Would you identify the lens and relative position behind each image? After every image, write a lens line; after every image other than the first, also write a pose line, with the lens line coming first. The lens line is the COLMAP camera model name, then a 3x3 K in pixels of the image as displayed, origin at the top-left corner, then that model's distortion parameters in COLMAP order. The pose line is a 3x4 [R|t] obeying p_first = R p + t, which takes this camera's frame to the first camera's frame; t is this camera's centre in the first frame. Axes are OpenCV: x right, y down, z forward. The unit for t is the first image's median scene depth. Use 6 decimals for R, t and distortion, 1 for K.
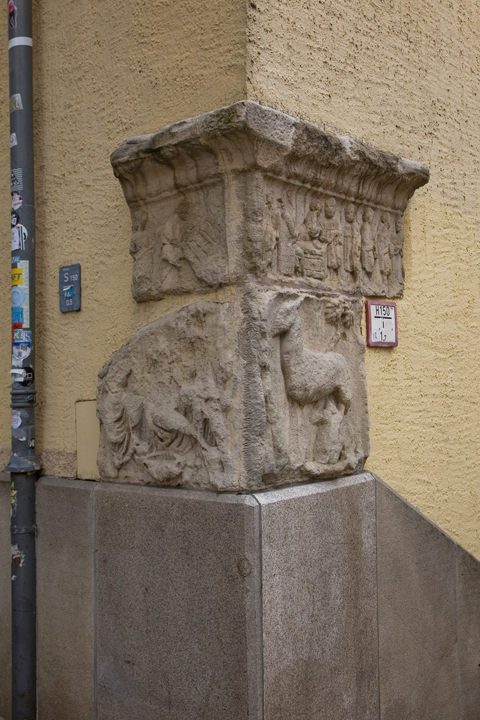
lens RADIAL K [[975.4, 0, 239.8], [0, 975.4, 322.6], [0, 0, 1]] dist [0.057873, 0.057769]
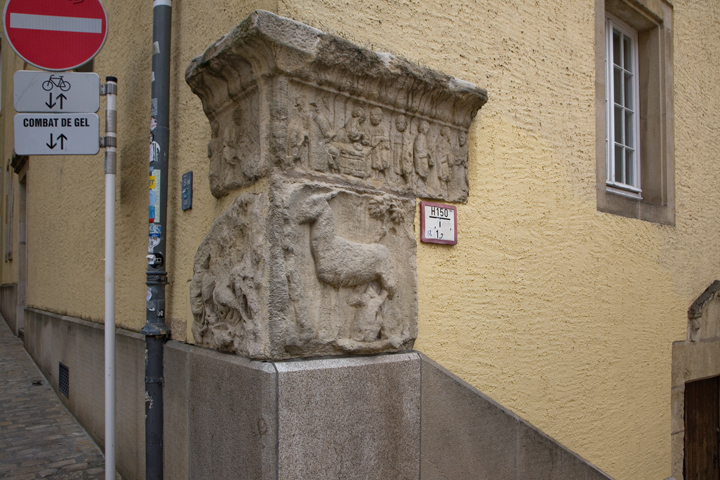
lens RADIAL K [[642.7, 0, 360.5], [0, 642.7, 246.9], [0, 0, 1]] dist [-0.106124, 0.116063]
pose [[0.973903, 0.023189, -0.225777, 0.247437], [-0.027131, 0.999529, -0.014373, 0.045624], [0.225337, 0.020124, 0.974073, 0.273773]]
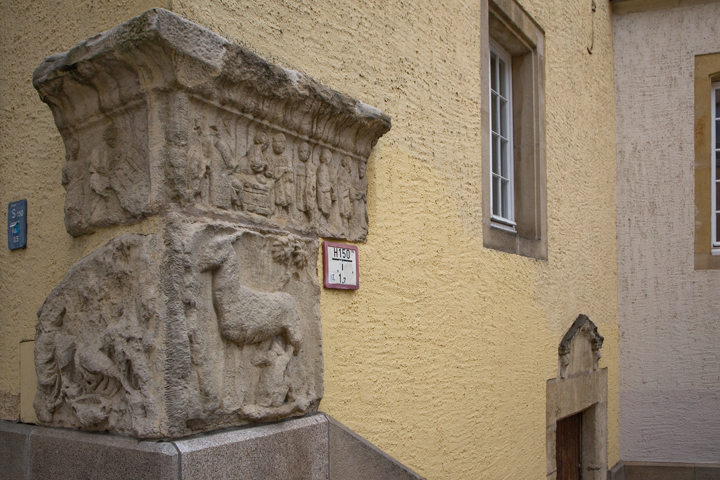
lens RADIAL K [[732.6, 0, 387.8], [0, 732.6, 279.1], [0, 0, 1]] dist [-0.042104, 0.090181]
pose [[0.995373, 0.011249, 0.095425, 0.132755], [-0.009998, 0.999858, -0.013579, 0.026642], [-0.095564, 0.012562, 0.995344, 0.265462]]
